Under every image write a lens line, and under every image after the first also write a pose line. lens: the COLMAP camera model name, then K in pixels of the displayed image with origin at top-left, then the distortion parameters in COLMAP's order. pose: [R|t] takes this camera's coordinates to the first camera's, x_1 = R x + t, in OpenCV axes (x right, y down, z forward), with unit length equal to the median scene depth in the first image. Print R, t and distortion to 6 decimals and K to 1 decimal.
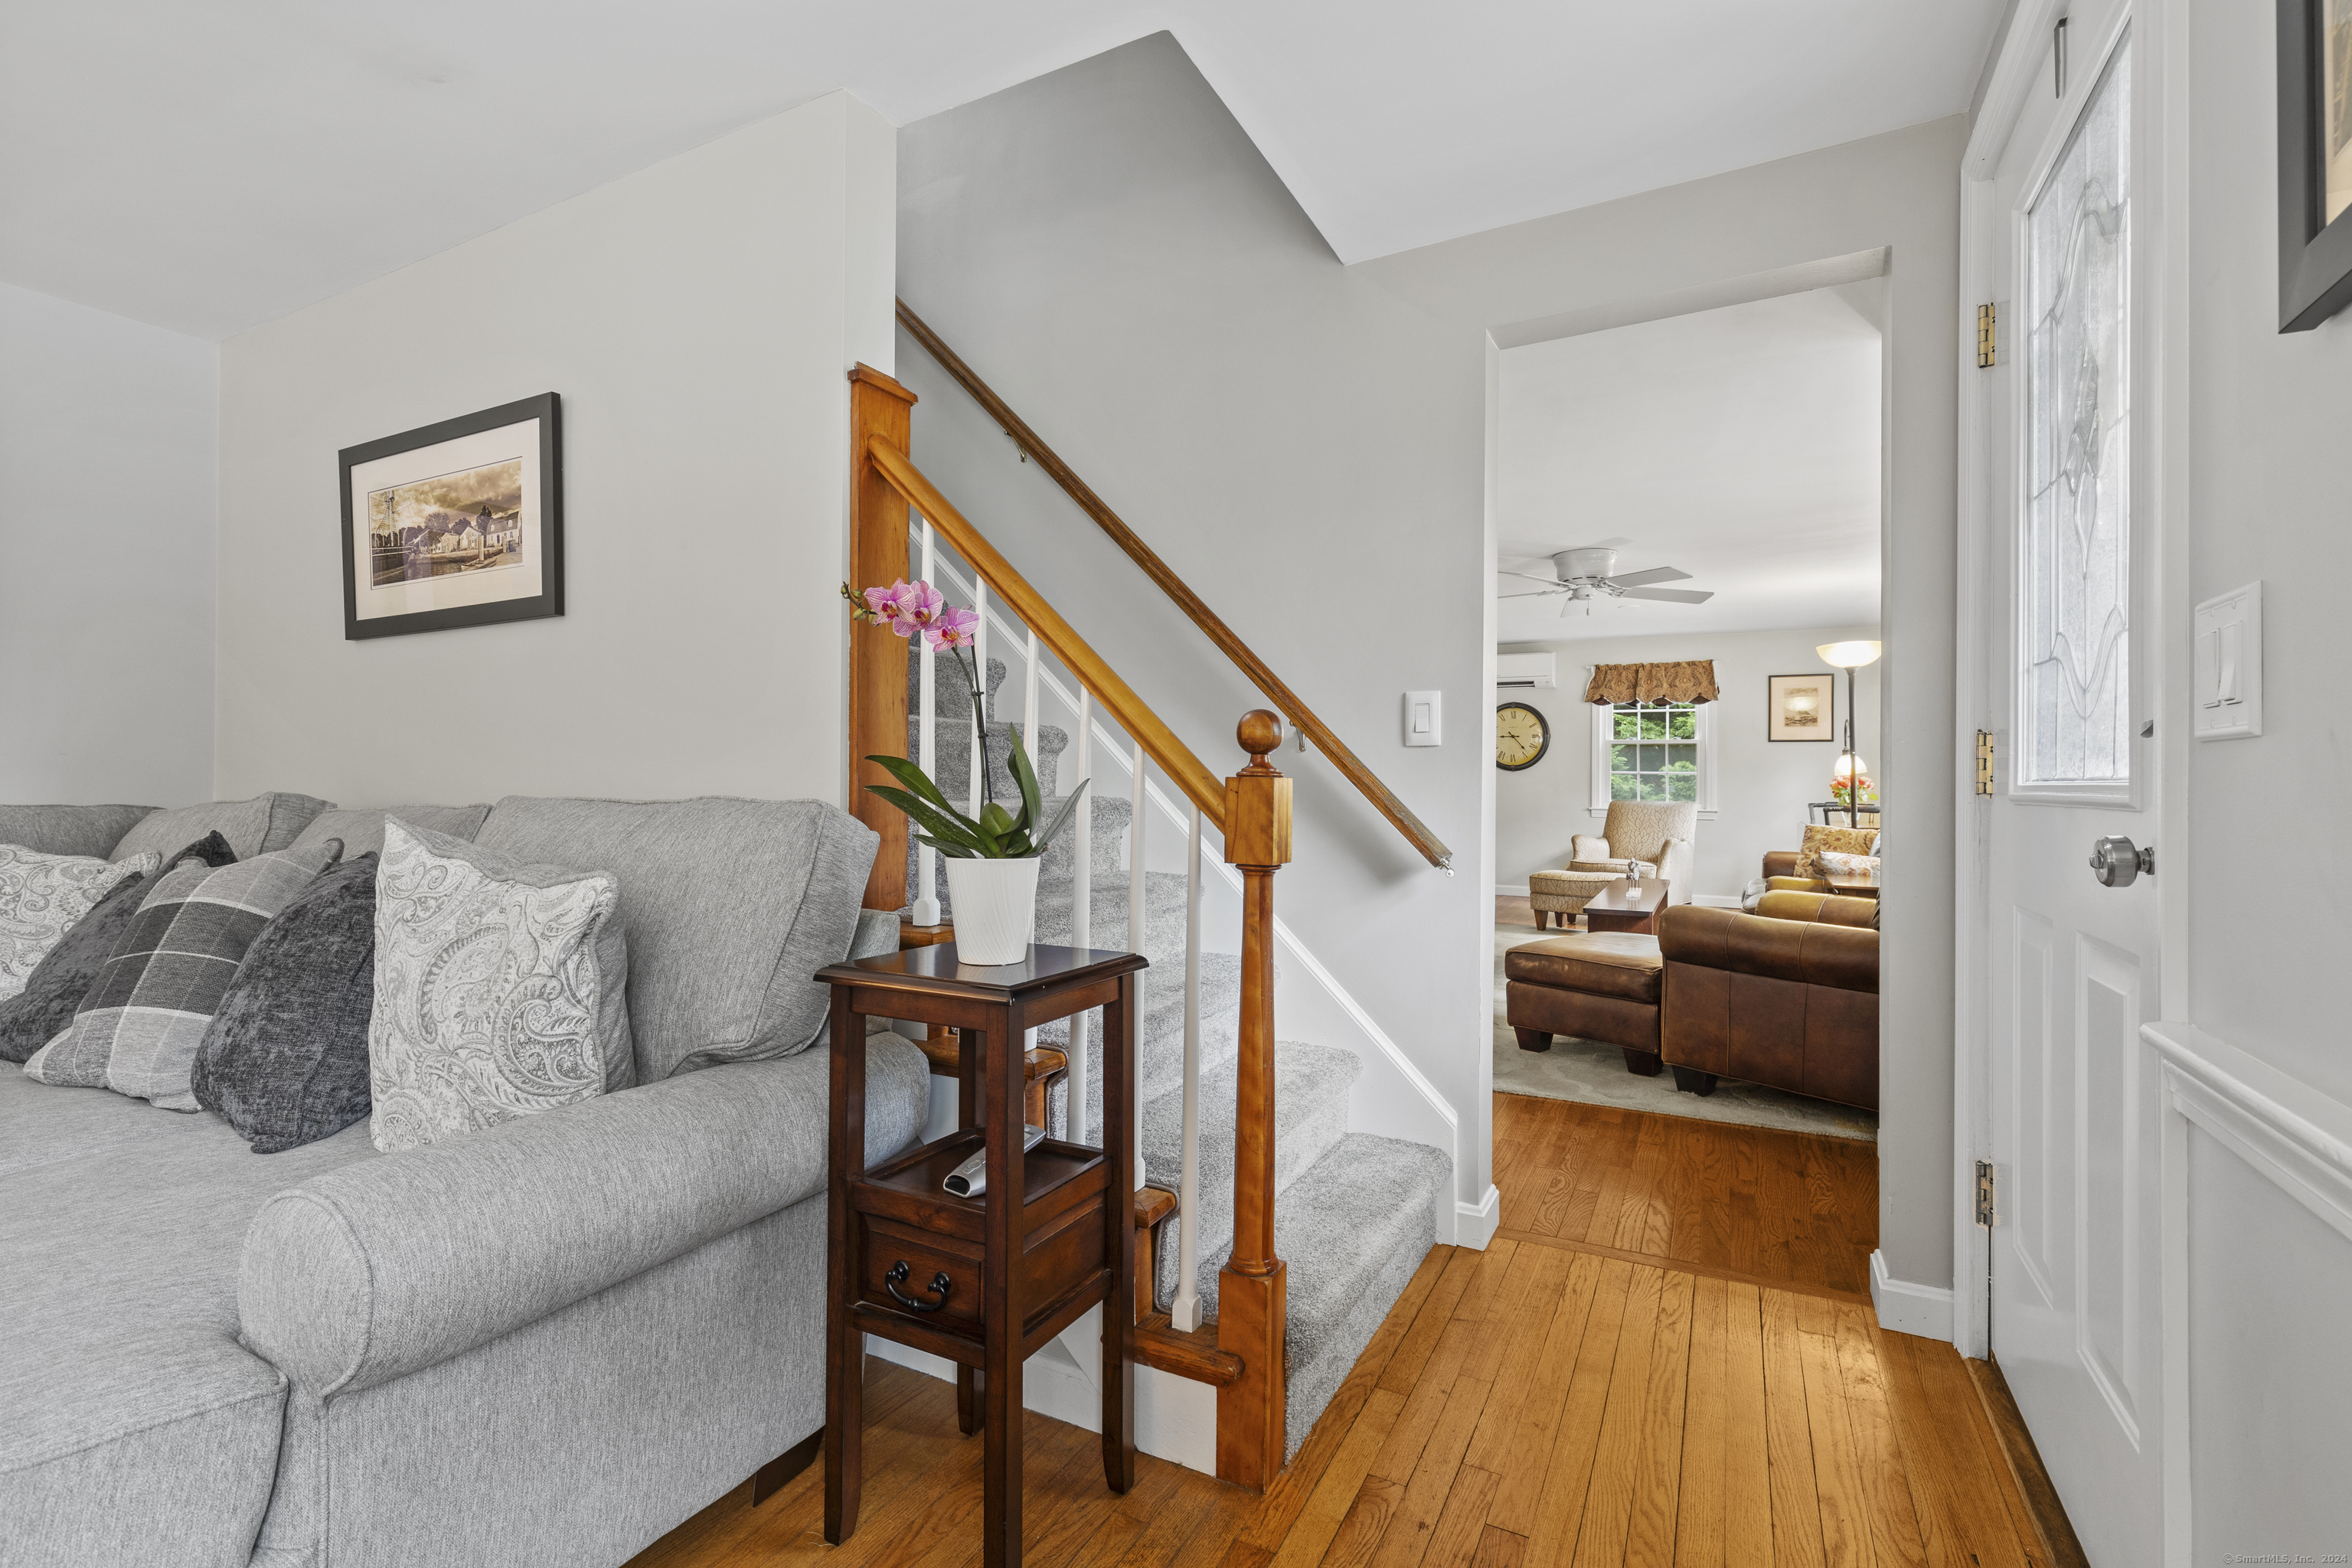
lens RADIAL K [[1058.8, 0, 1171.3], [0, 1058.8, 782.0], [0, 0, 1]] dist [0.013007, -0.003158]
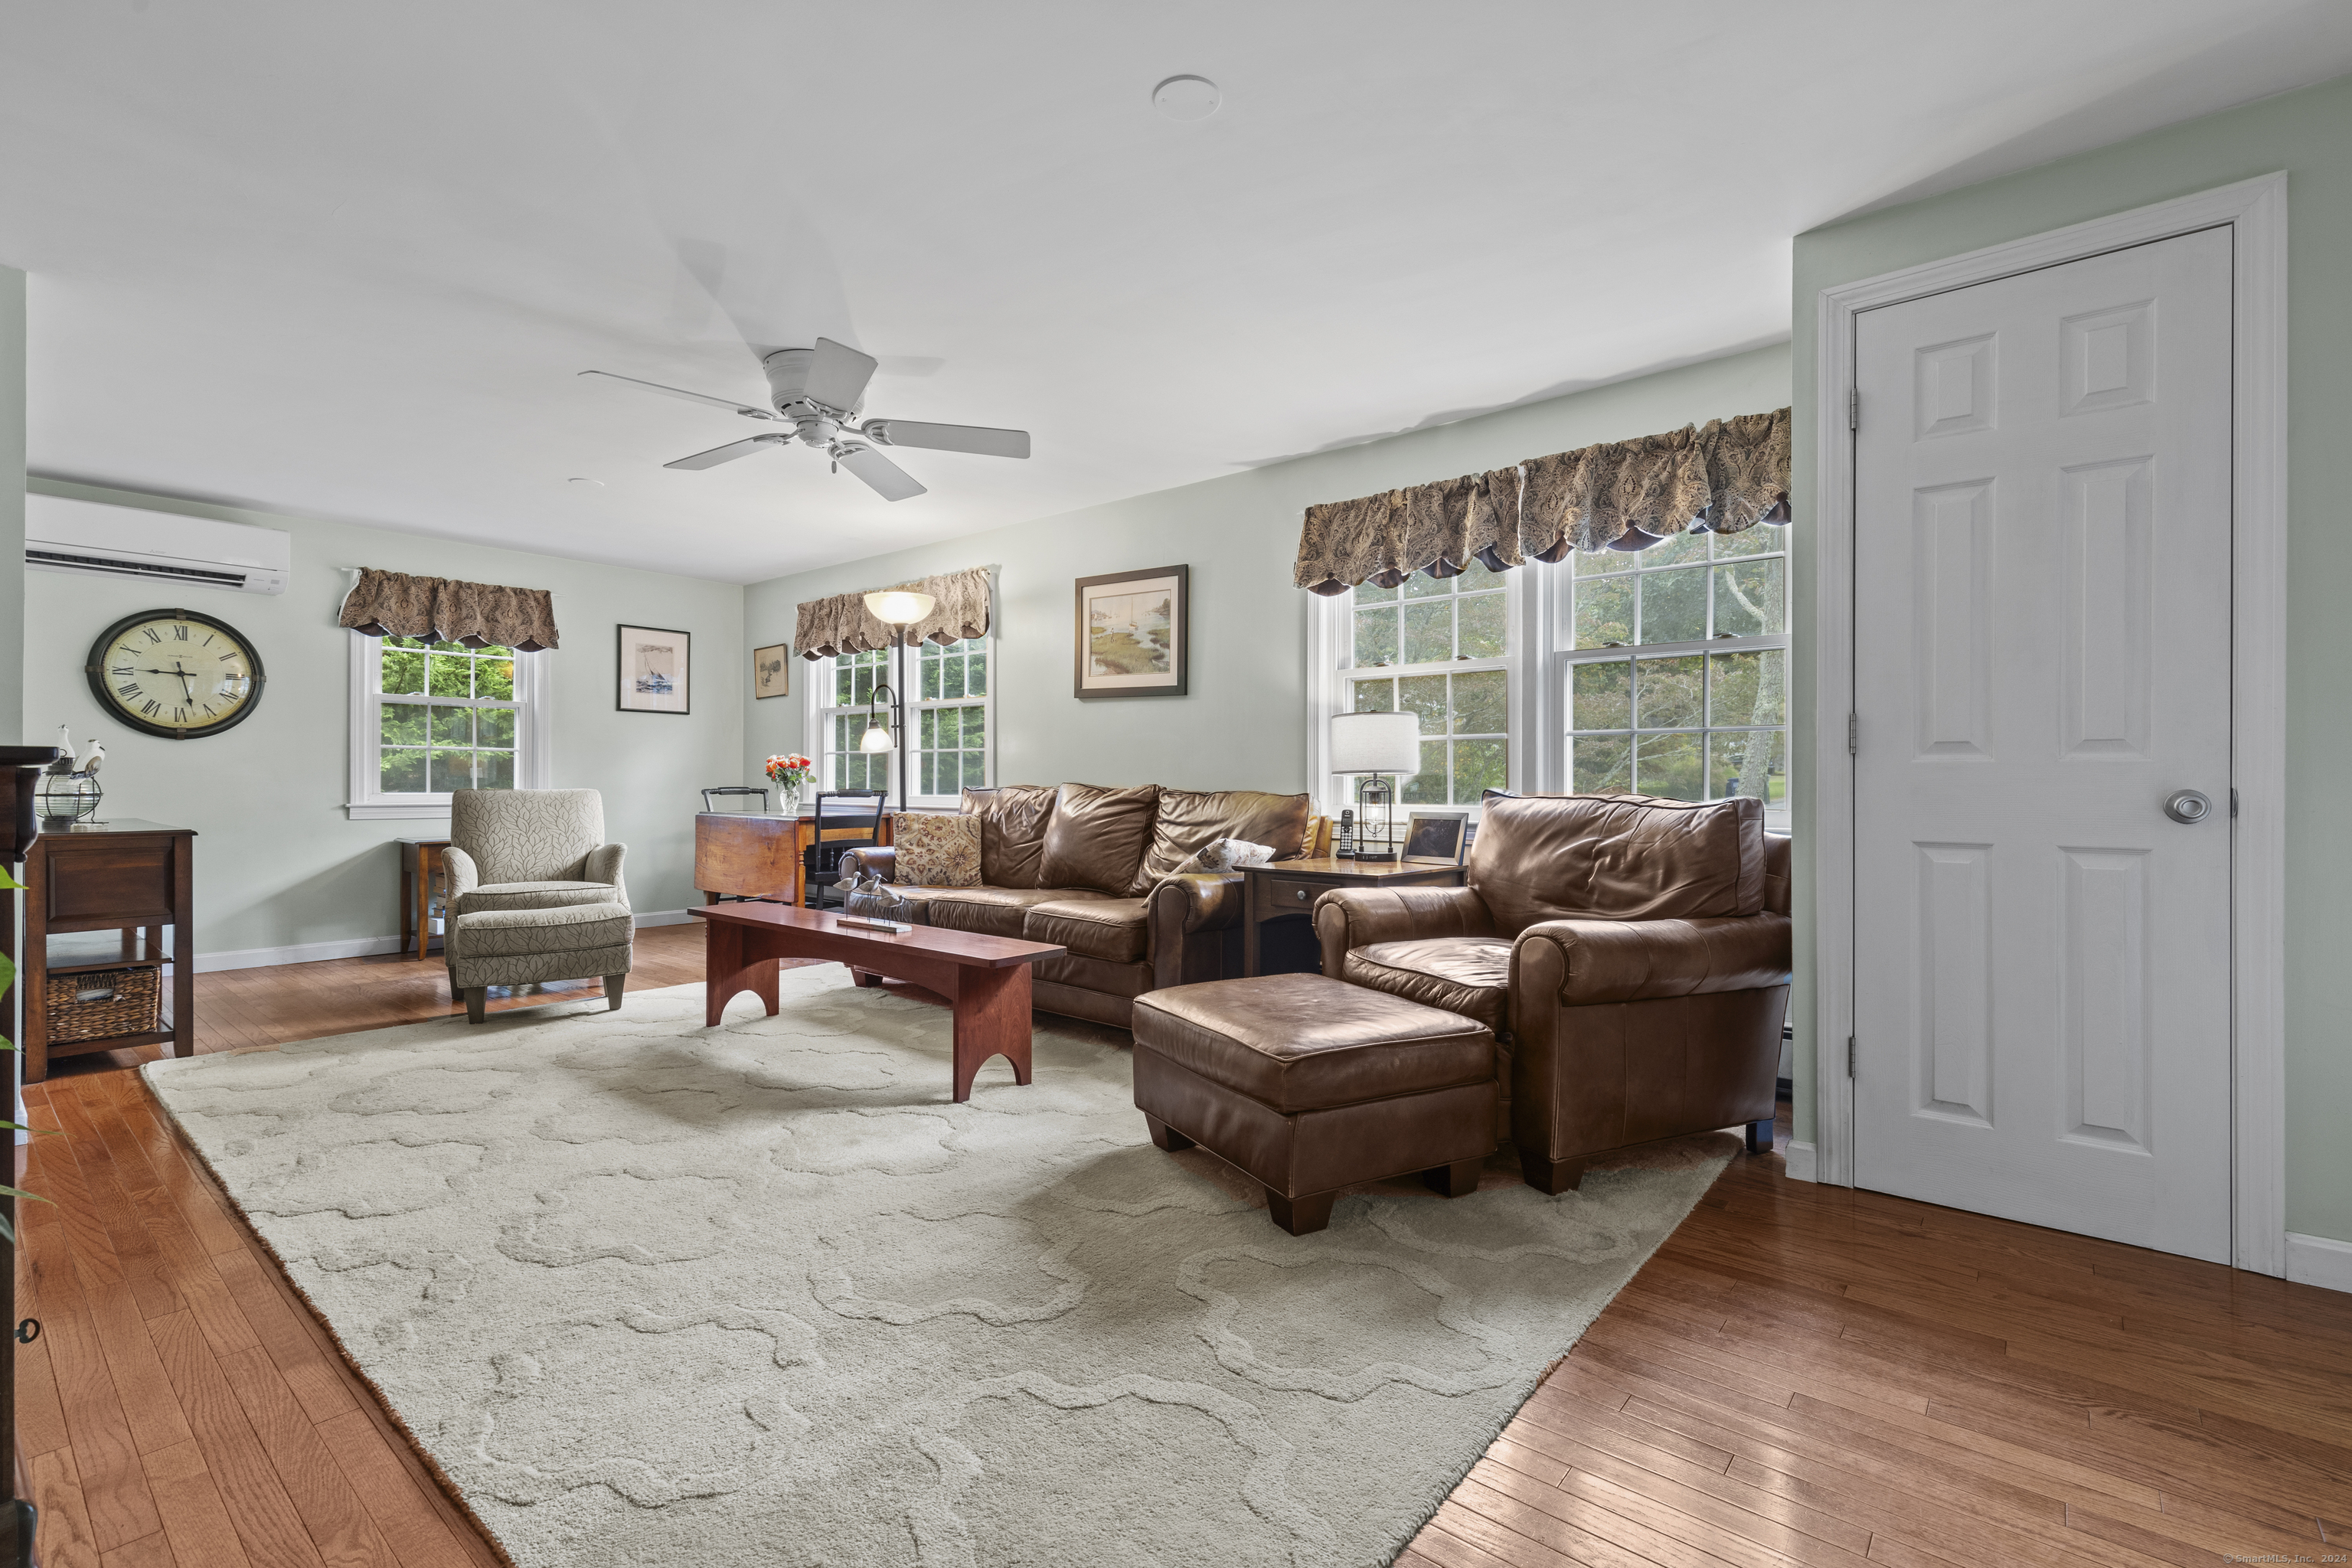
lens RADIAL K [[1058.8, 0, 1177.5], [0, 1058.8, 767.4], [0, 0, 1]] dist [0.013007, -0.003158]
pose [[0.219934, 0.006078, 0.975496, -0.088669], [0.005813, 0.999955, -0.007541, 0.010397], [-0.975498, 0.007329, 0.219888, 0.424720]]
